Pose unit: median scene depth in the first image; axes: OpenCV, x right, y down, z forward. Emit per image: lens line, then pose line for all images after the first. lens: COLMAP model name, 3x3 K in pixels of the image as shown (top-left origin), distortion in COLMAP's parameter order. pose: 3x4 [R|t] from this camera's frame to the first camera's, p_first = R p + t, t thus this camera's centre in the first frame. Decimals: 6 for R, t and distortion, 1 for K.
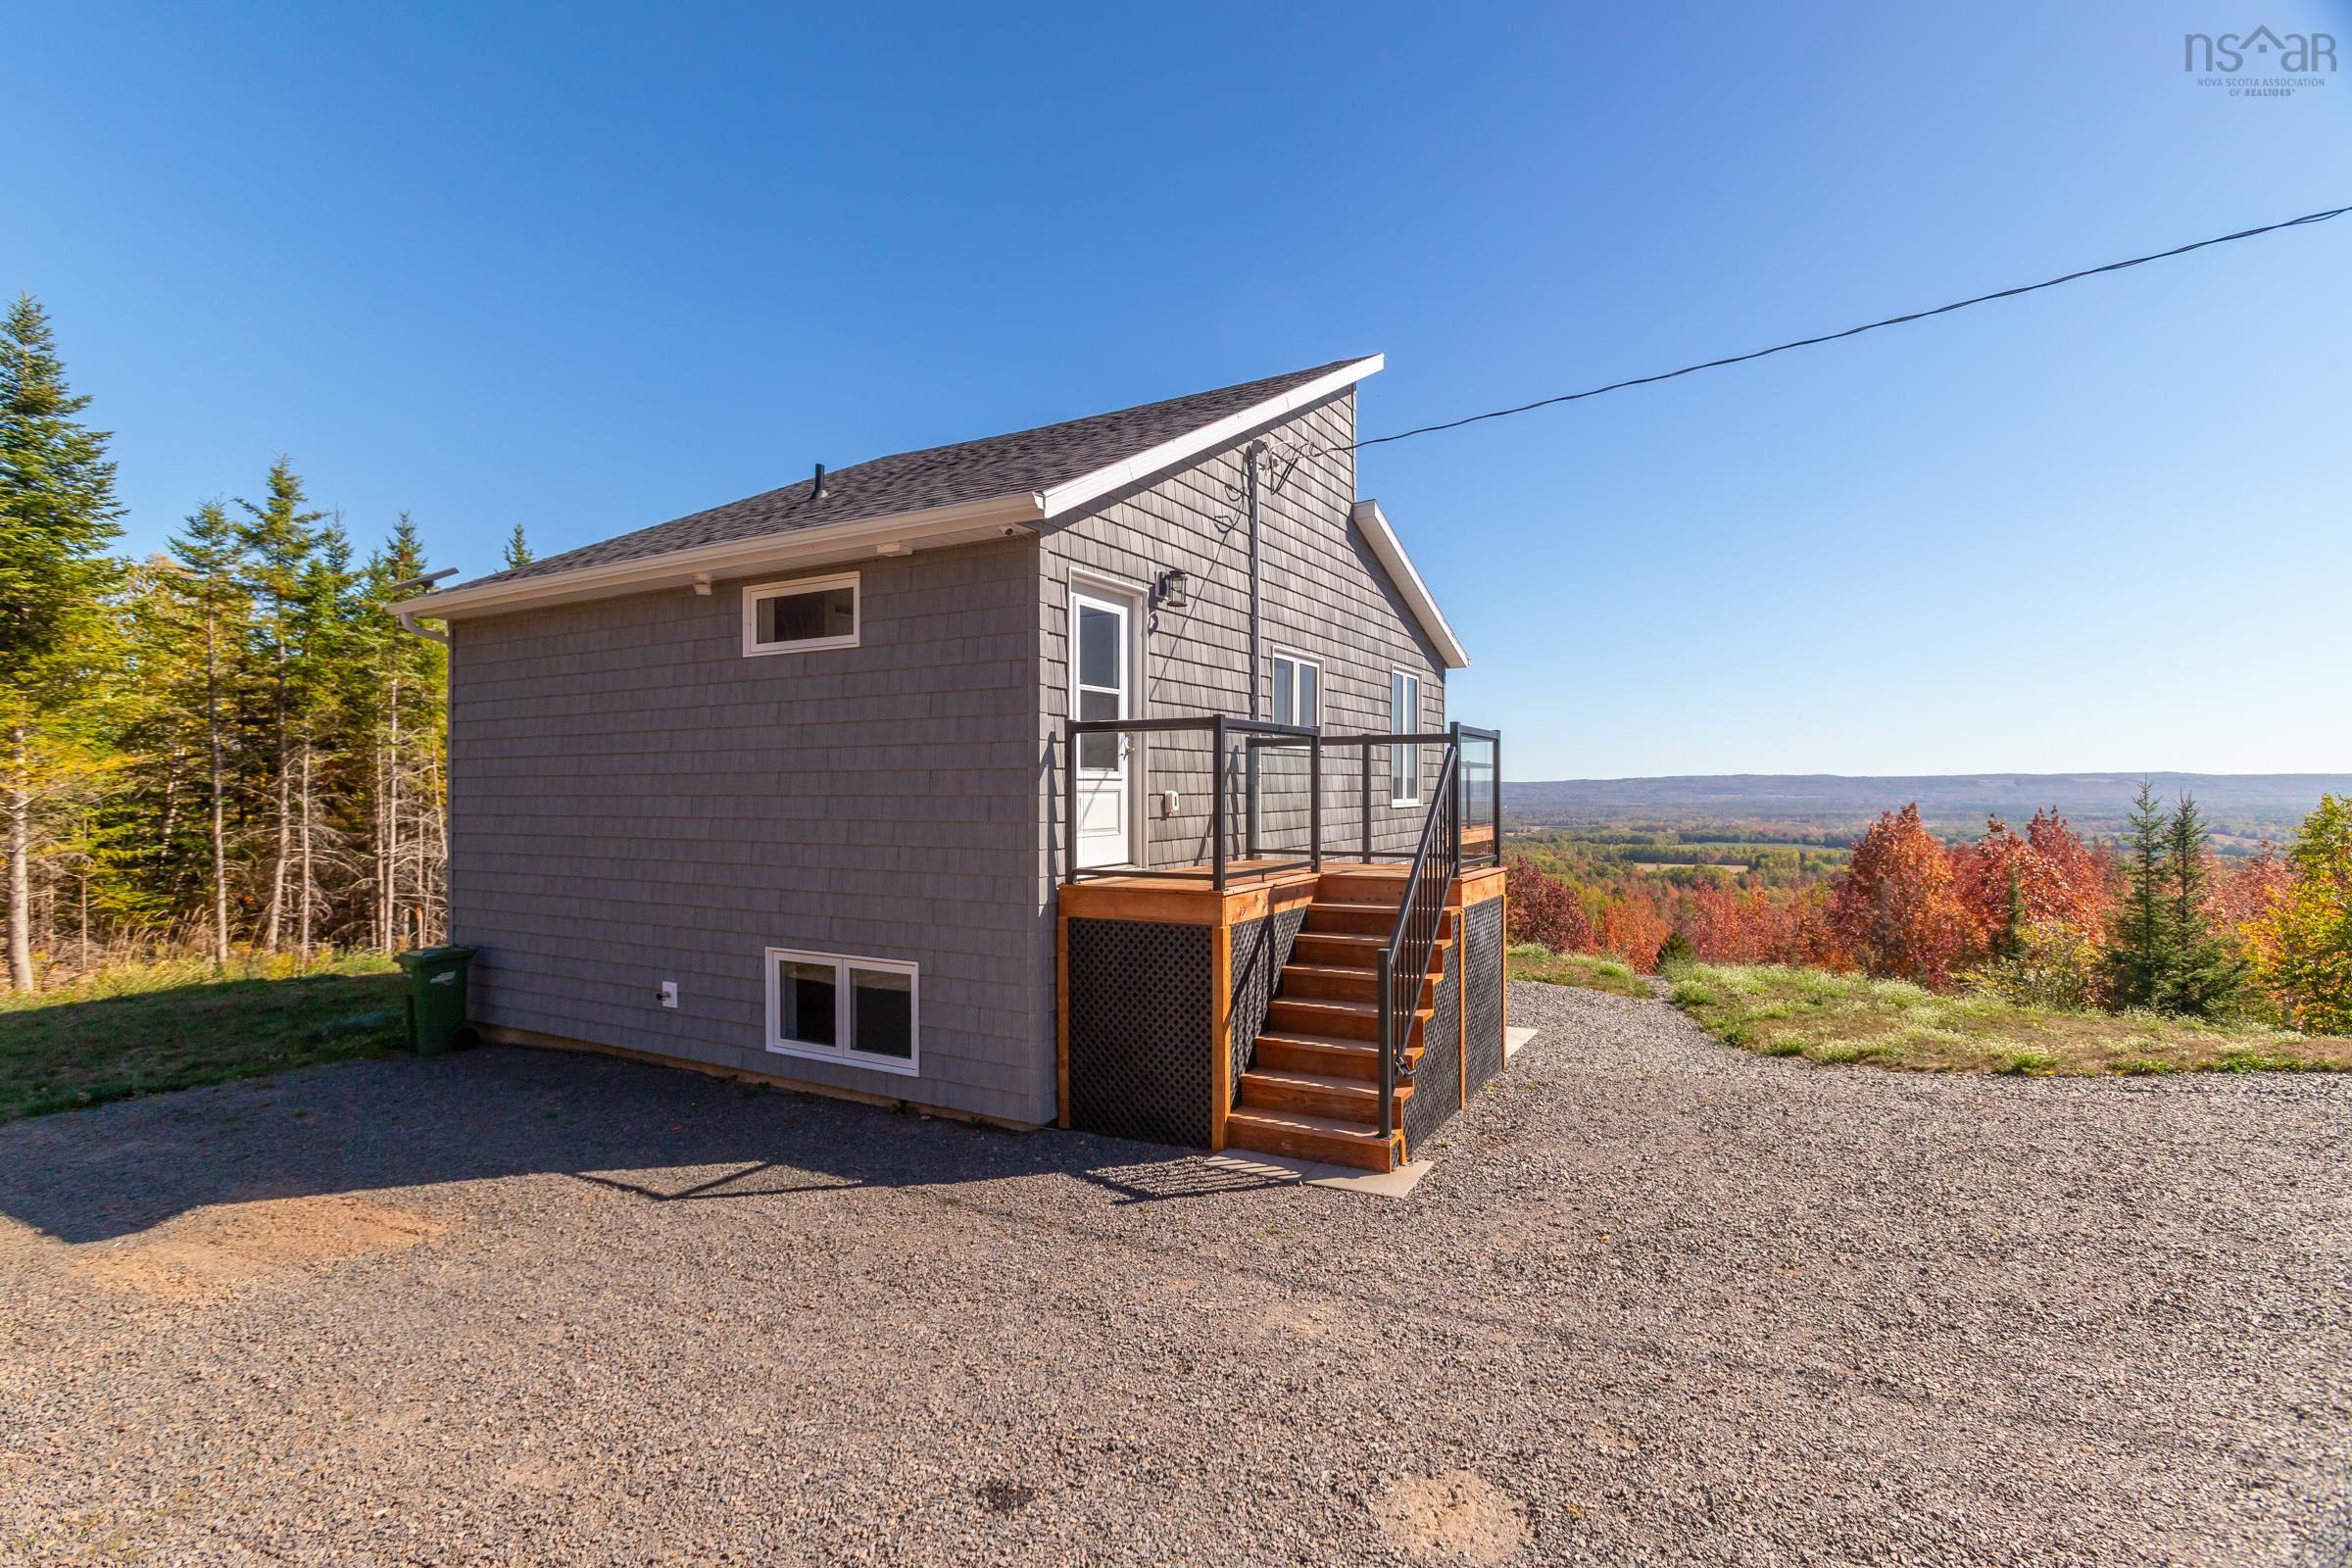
lens RADIAL K [[1039.1, 0, 1218.7], [0, 1039.1, 799.3], [0, 0, 1]] dist [-0.012849, 0.005539]
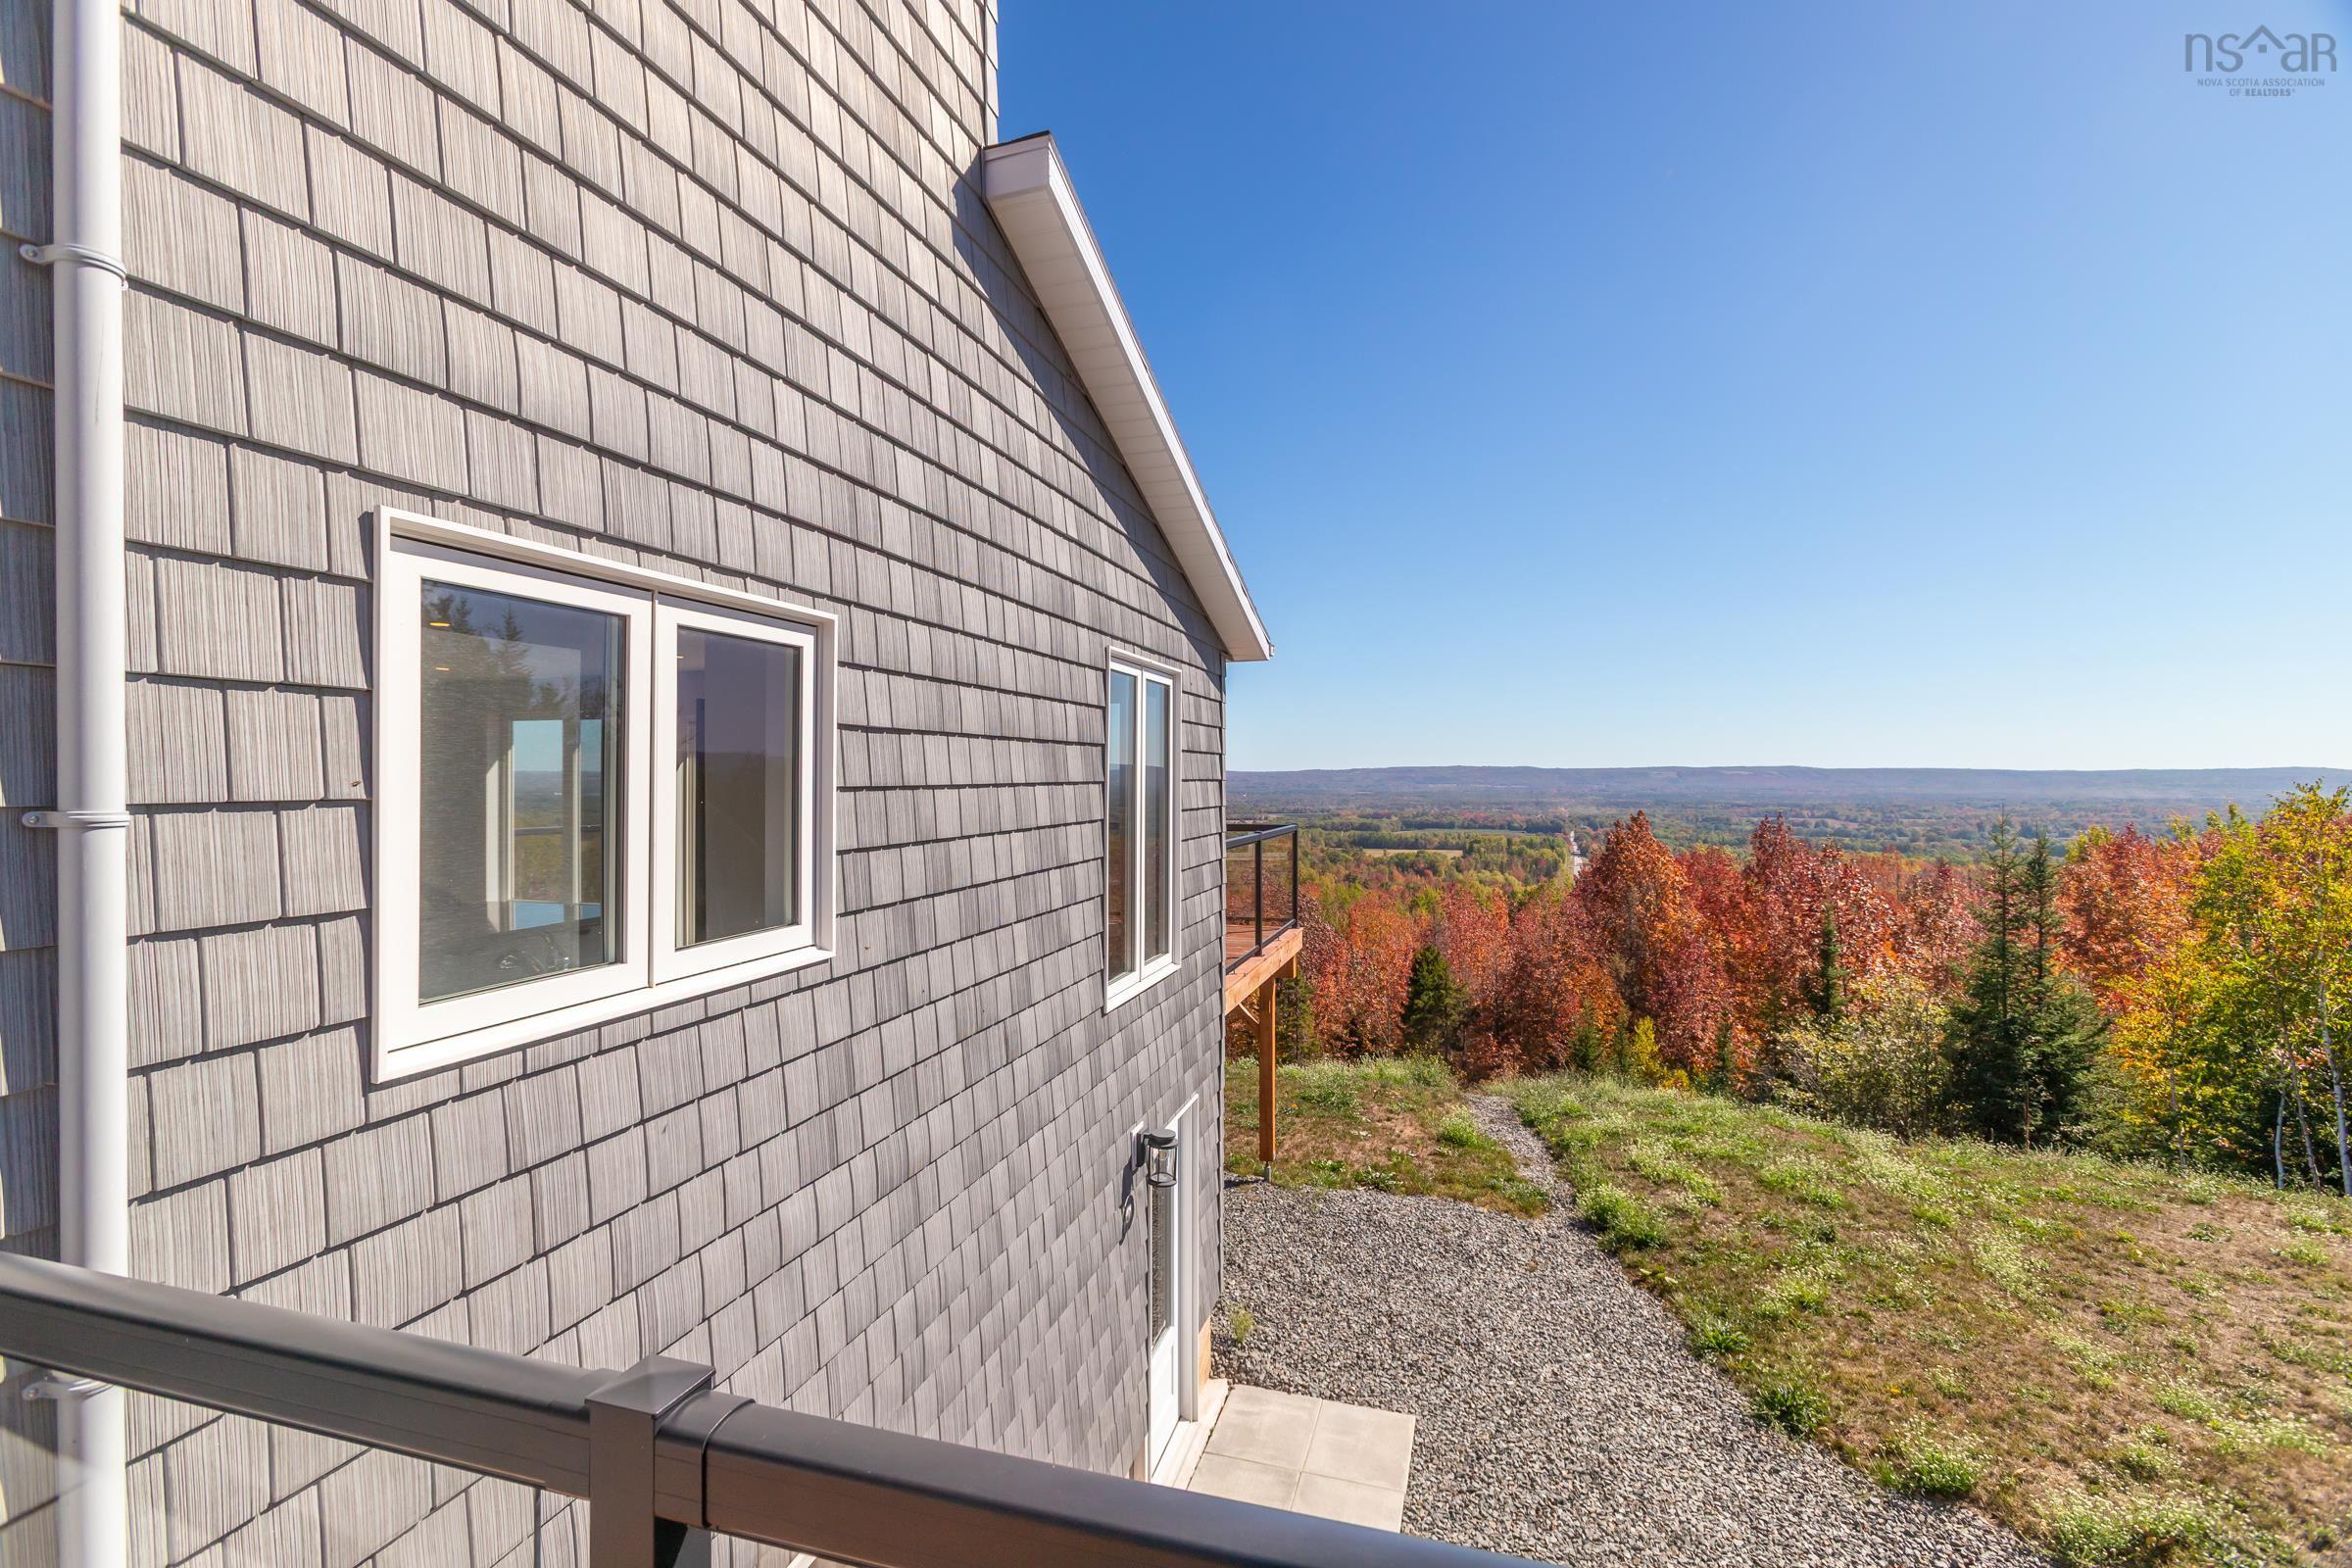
lens RADIAL K [[1039.1, 0, 1185.2], [0, 1039.1, 777.6], [0, 0, 1]] dist [-0.012849, 0.005539]
pose [[0.977687, 0.002945, 0.210046, 0.101228], [-0.000679, 0.999941, -0.010862, -0.068530], [-0.210066, 0.010477, 0.977631, 0.546085]]
